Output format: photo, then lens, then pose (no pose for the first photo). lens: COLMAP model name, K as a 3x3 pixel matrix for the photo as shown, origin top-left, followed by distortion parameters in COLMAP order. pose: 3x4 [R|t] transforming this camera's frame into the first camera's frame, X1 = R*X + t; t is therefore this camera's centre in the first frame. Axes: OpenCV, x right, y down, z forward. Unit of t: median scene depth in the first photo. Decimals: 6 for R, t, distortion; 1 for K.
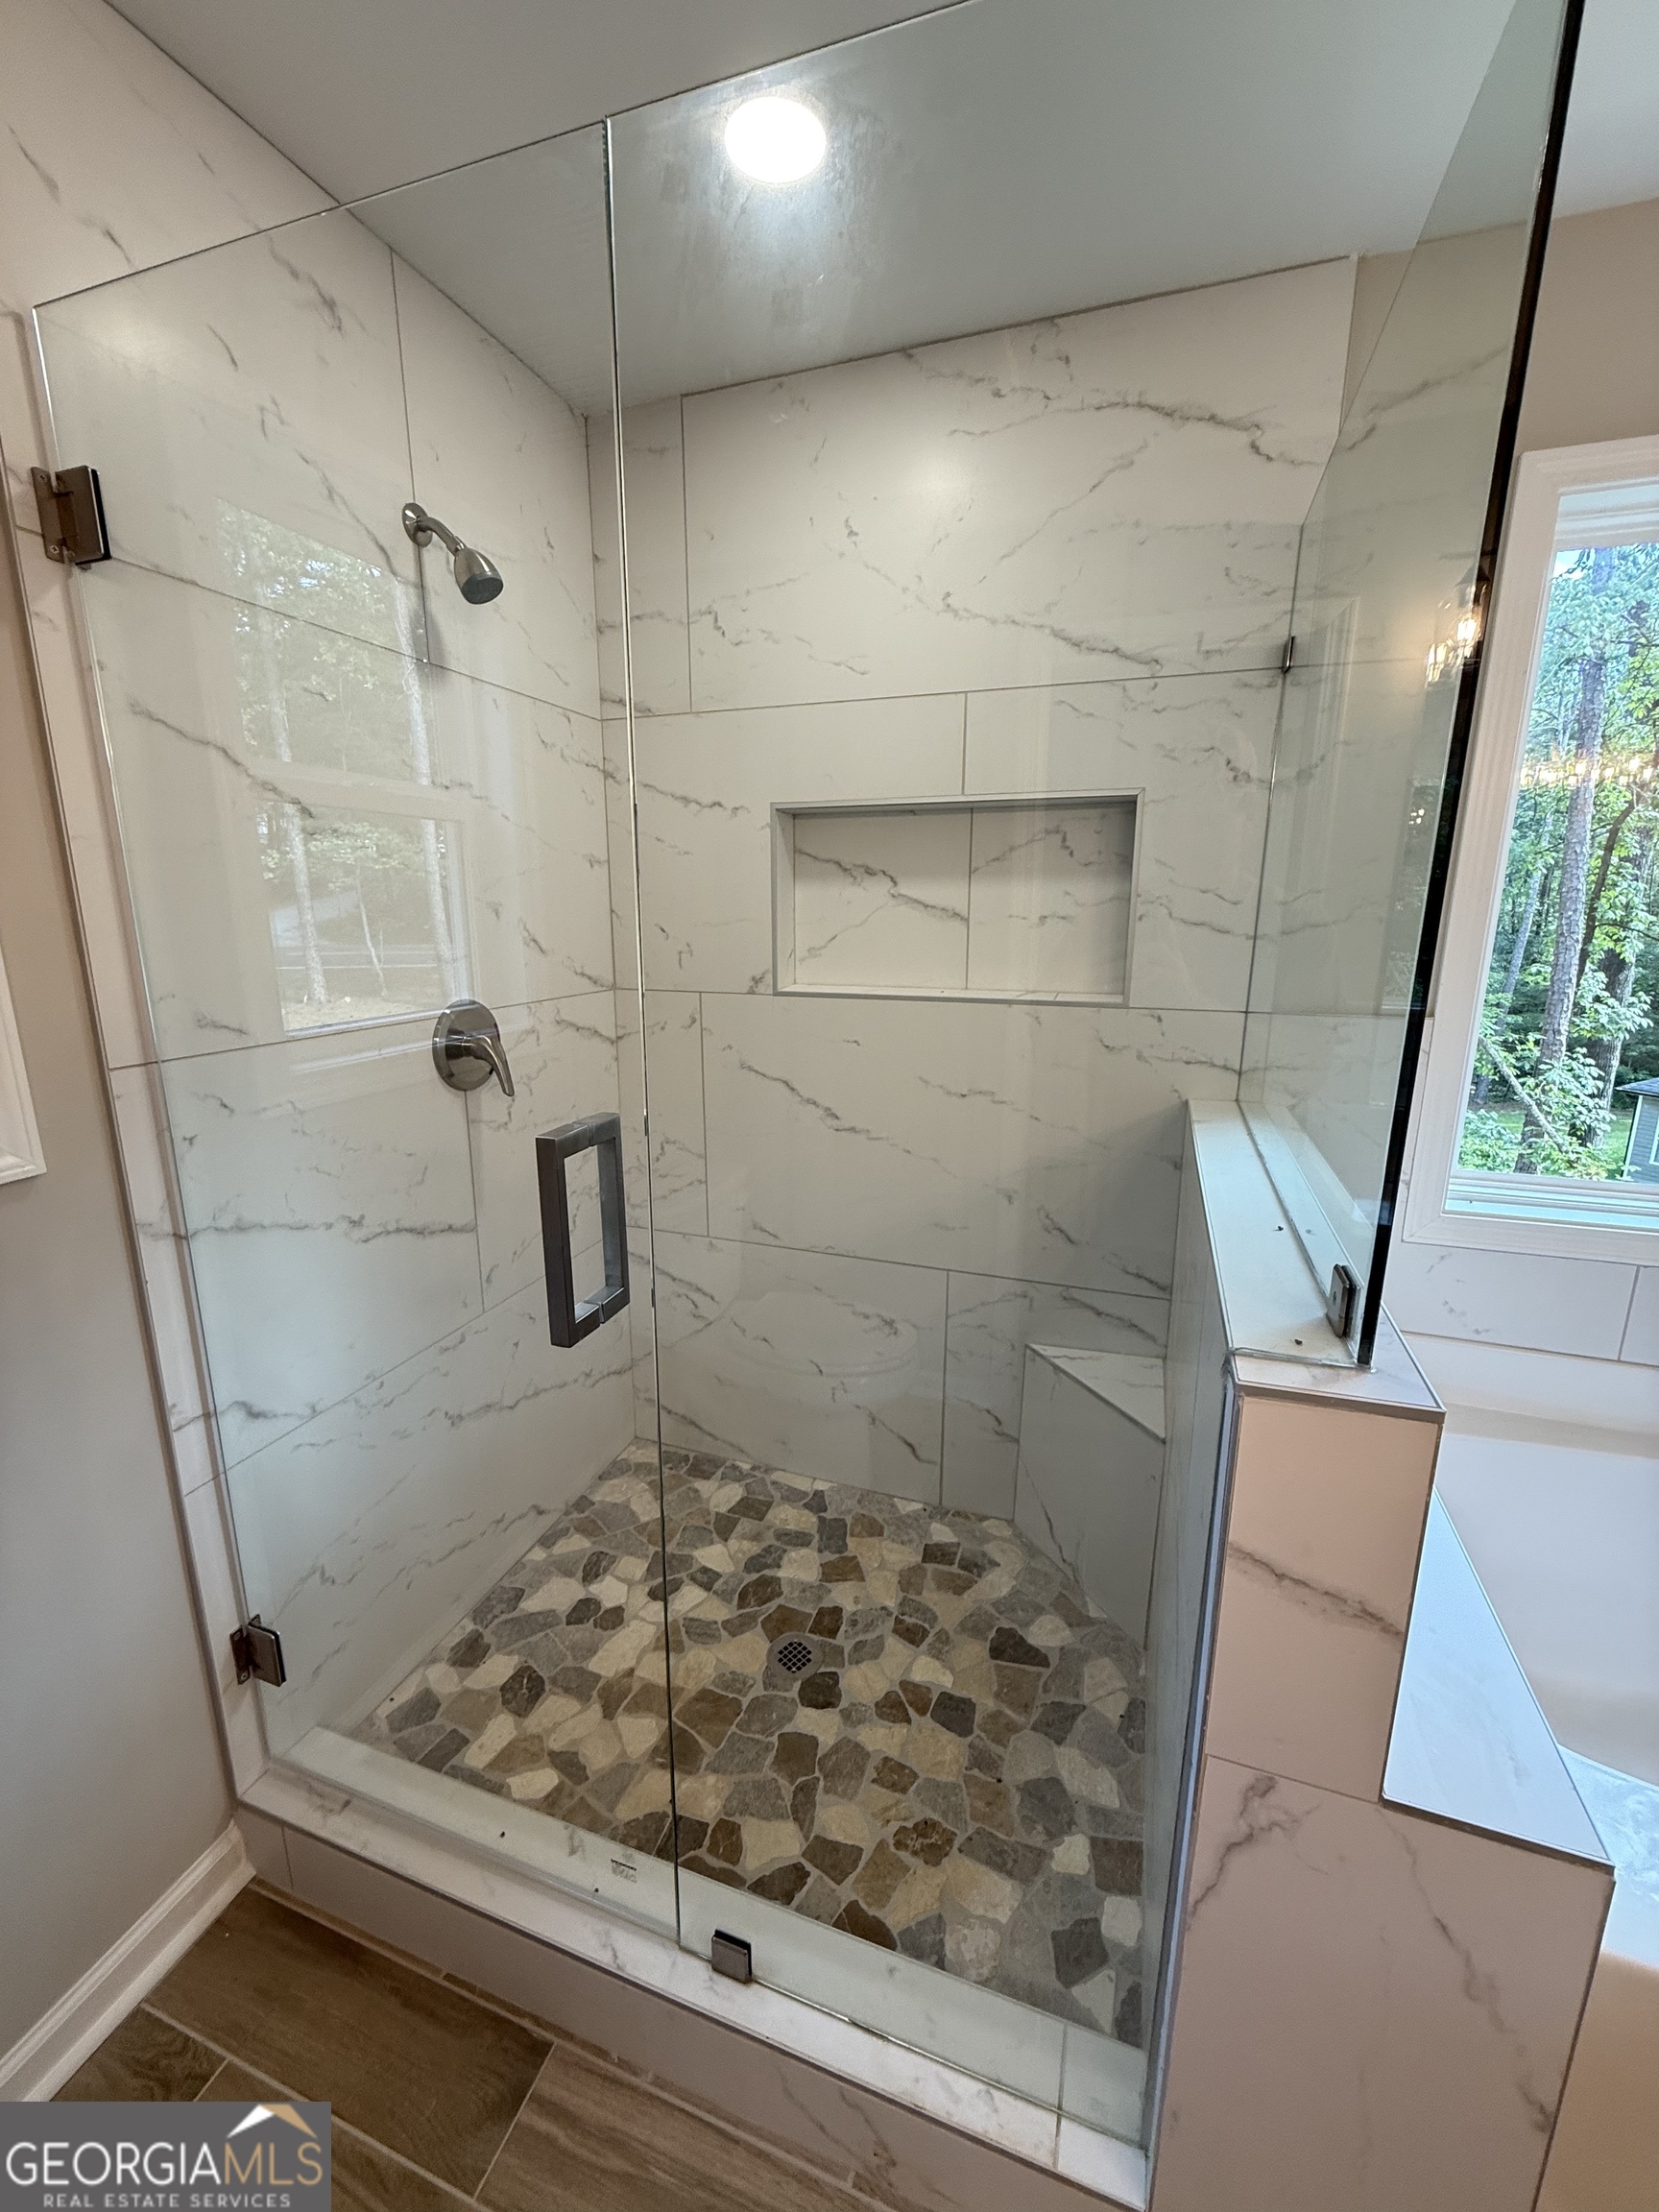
lens RADIAL K [[884.8, 0, 831.2], [0, 884.8, 1102.3], [0, 0, 1]] dist [-0.000024, 0.001063]
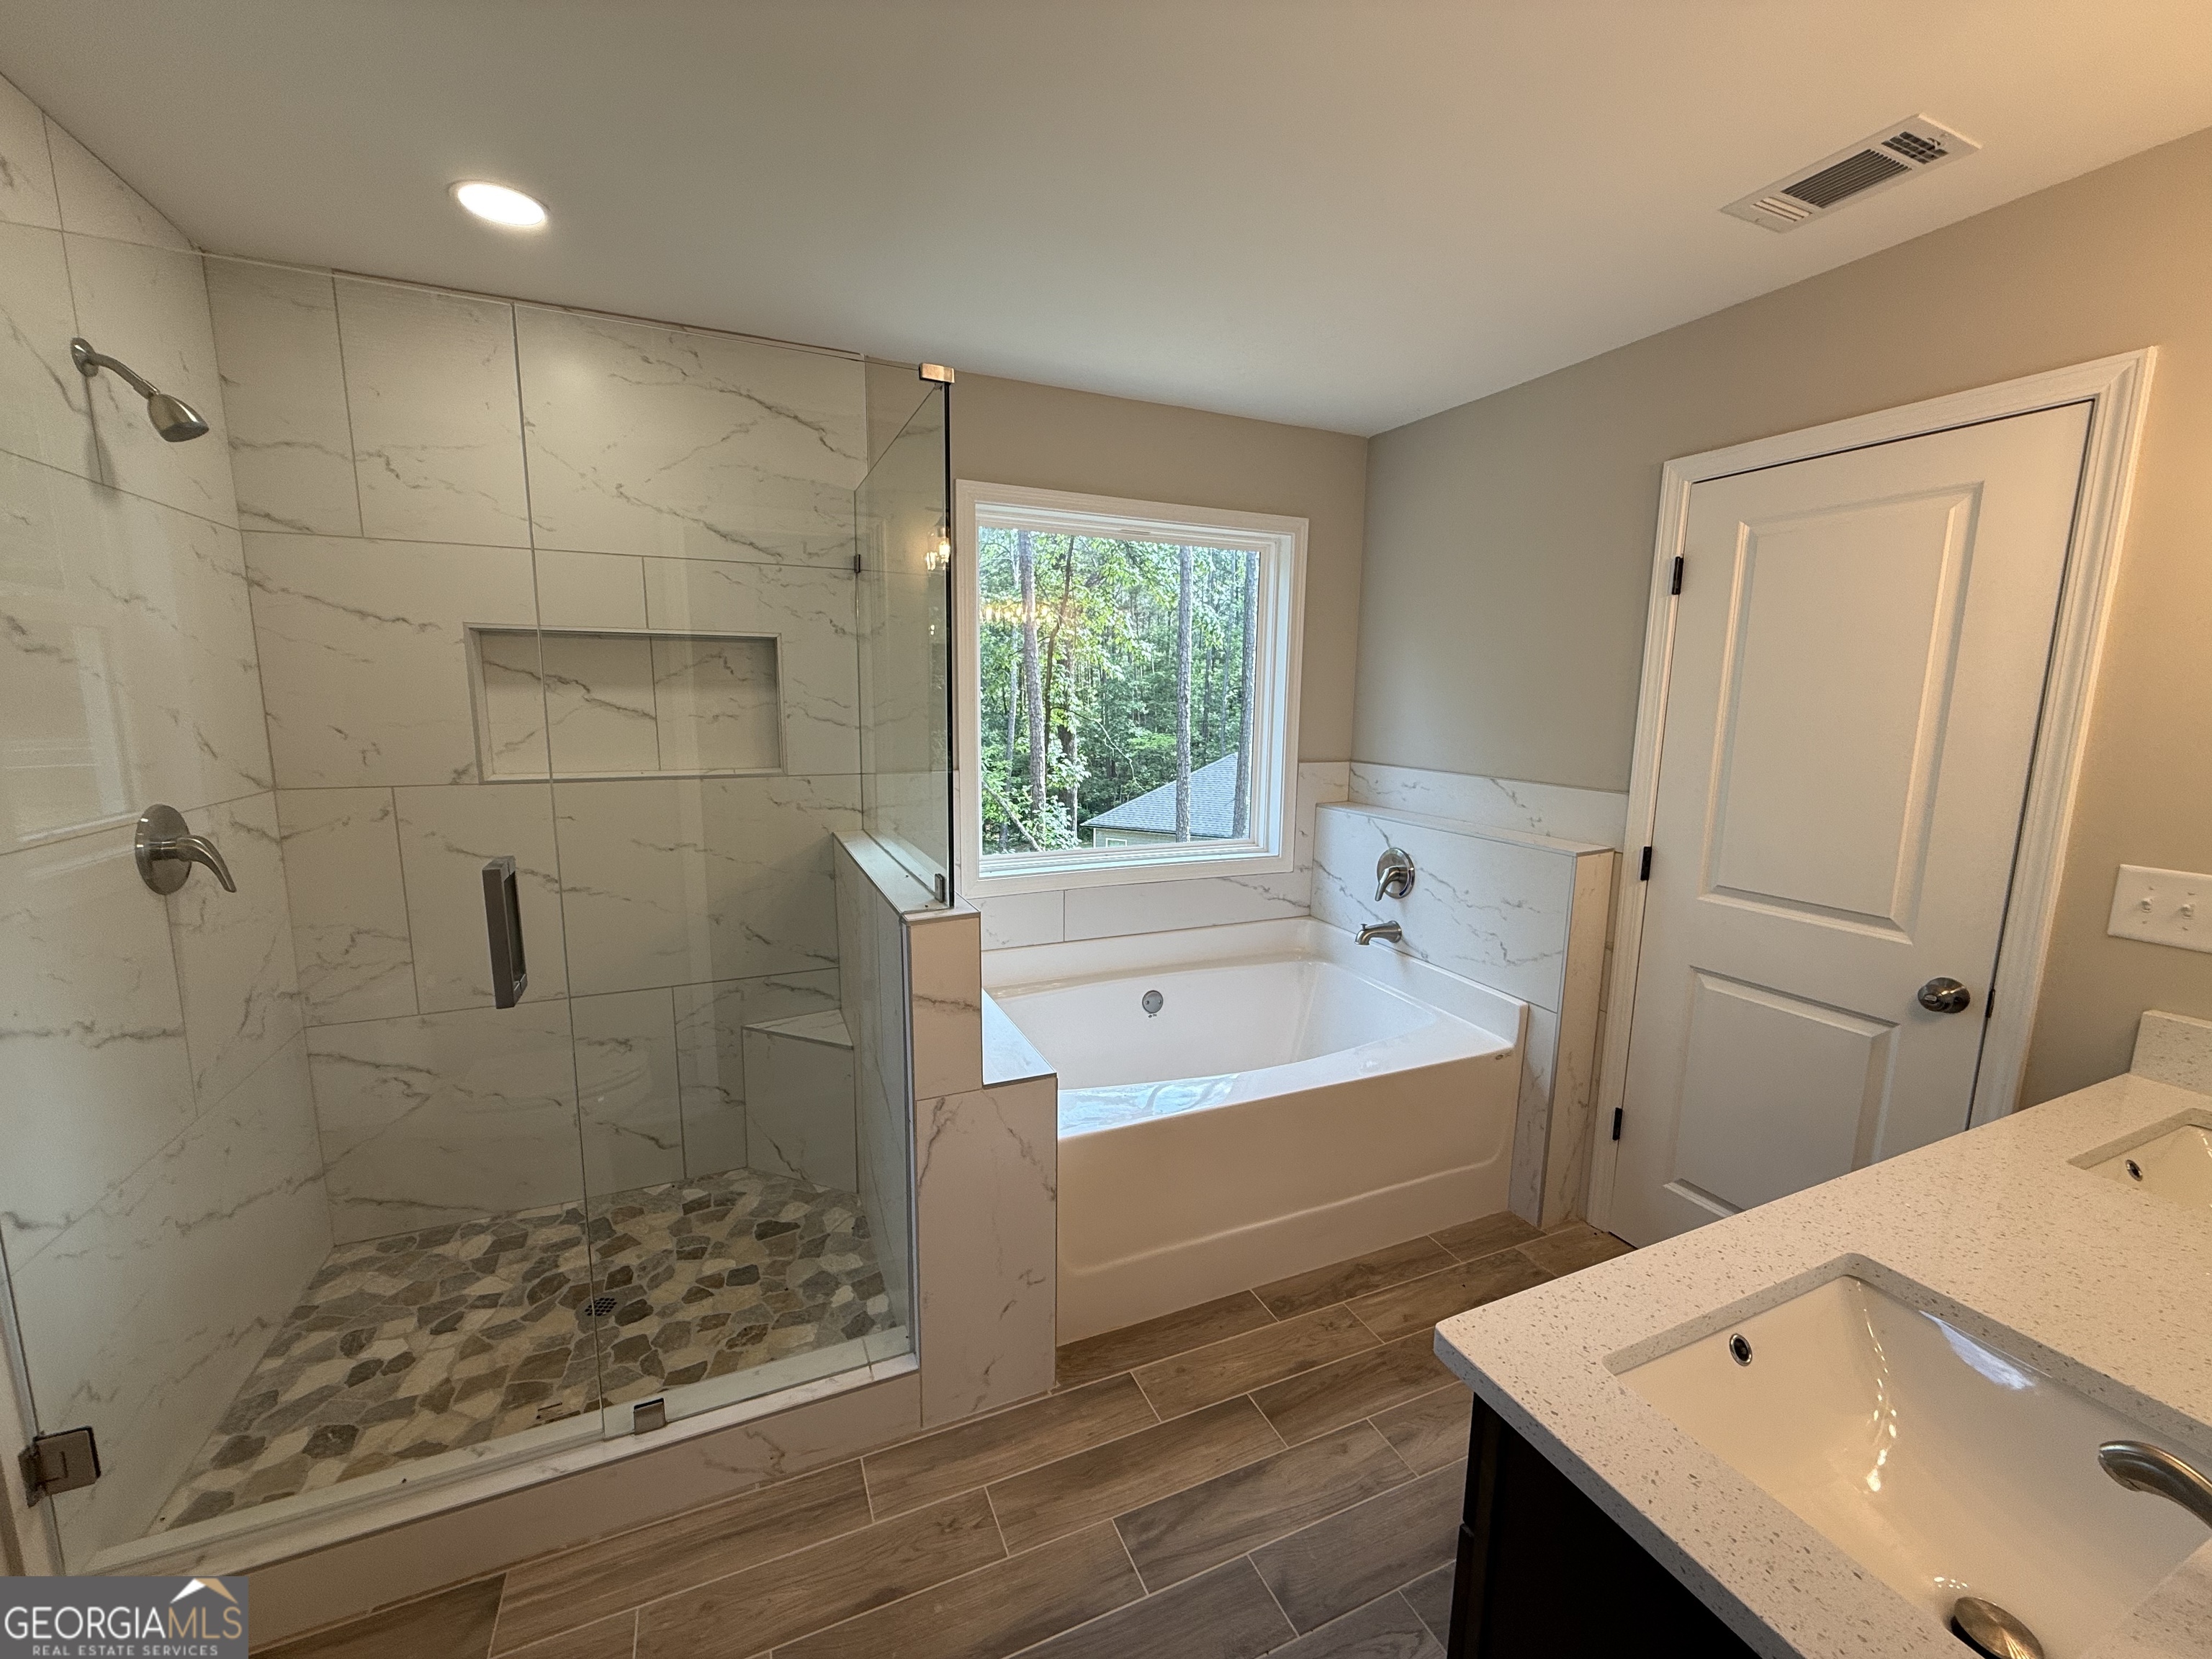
lens RADIAL K [[884.8, 0, 1097.3], [0, 884.8, 834.5], [0, 0, 1]] dist [-0.000024, 0.001063]
pose [[0.732875, -0.102494, 0.672599, -0.297829], [0.139699, 0.990193, -0.001328, 0.066825], [-0.665867, 0.094935, 0.740006, -0.447522]]
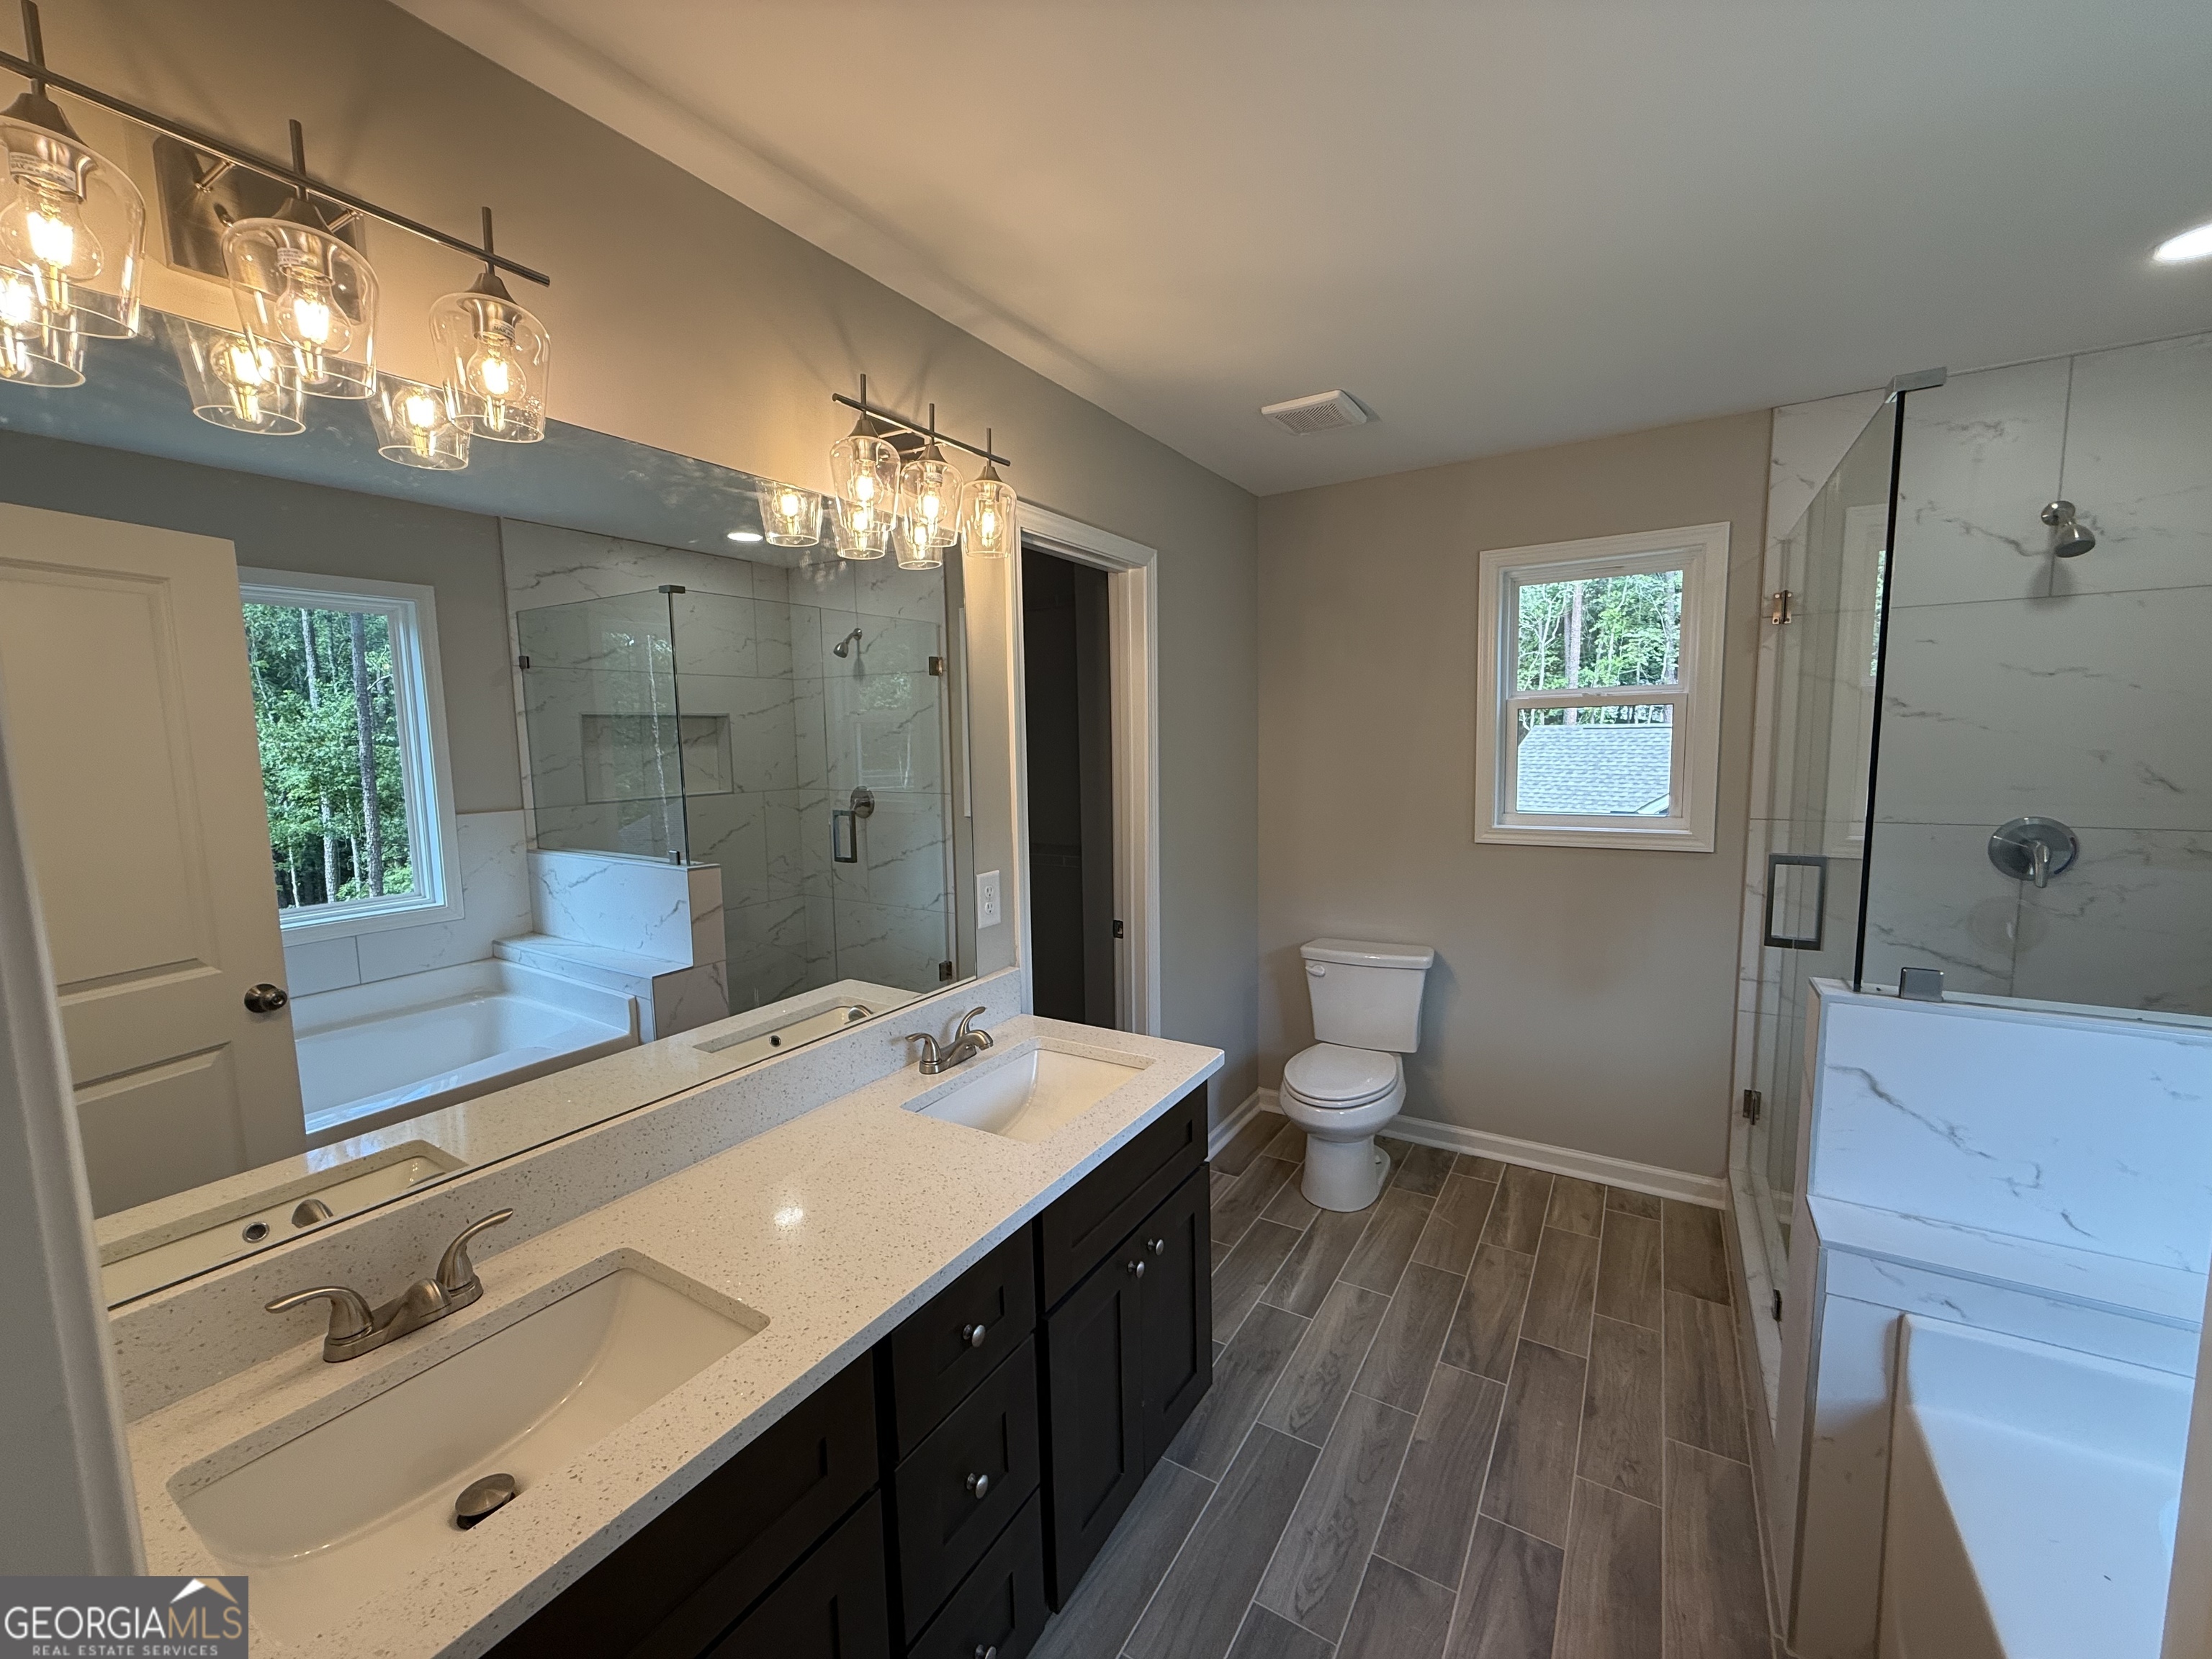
lens RADIAL K [[884.8, 0, 1101.1], [0, 884.8, 831.9], [0, 0, 1]] dist [-0.000024, 0.001063]
pose [[-0.214214, 0.108612, -0.970730, 1.240717], [-0.197108, 0.968548, 0.151864, -0.011040], [0.956693, 0.223870, -0.186068, -0.165258]]
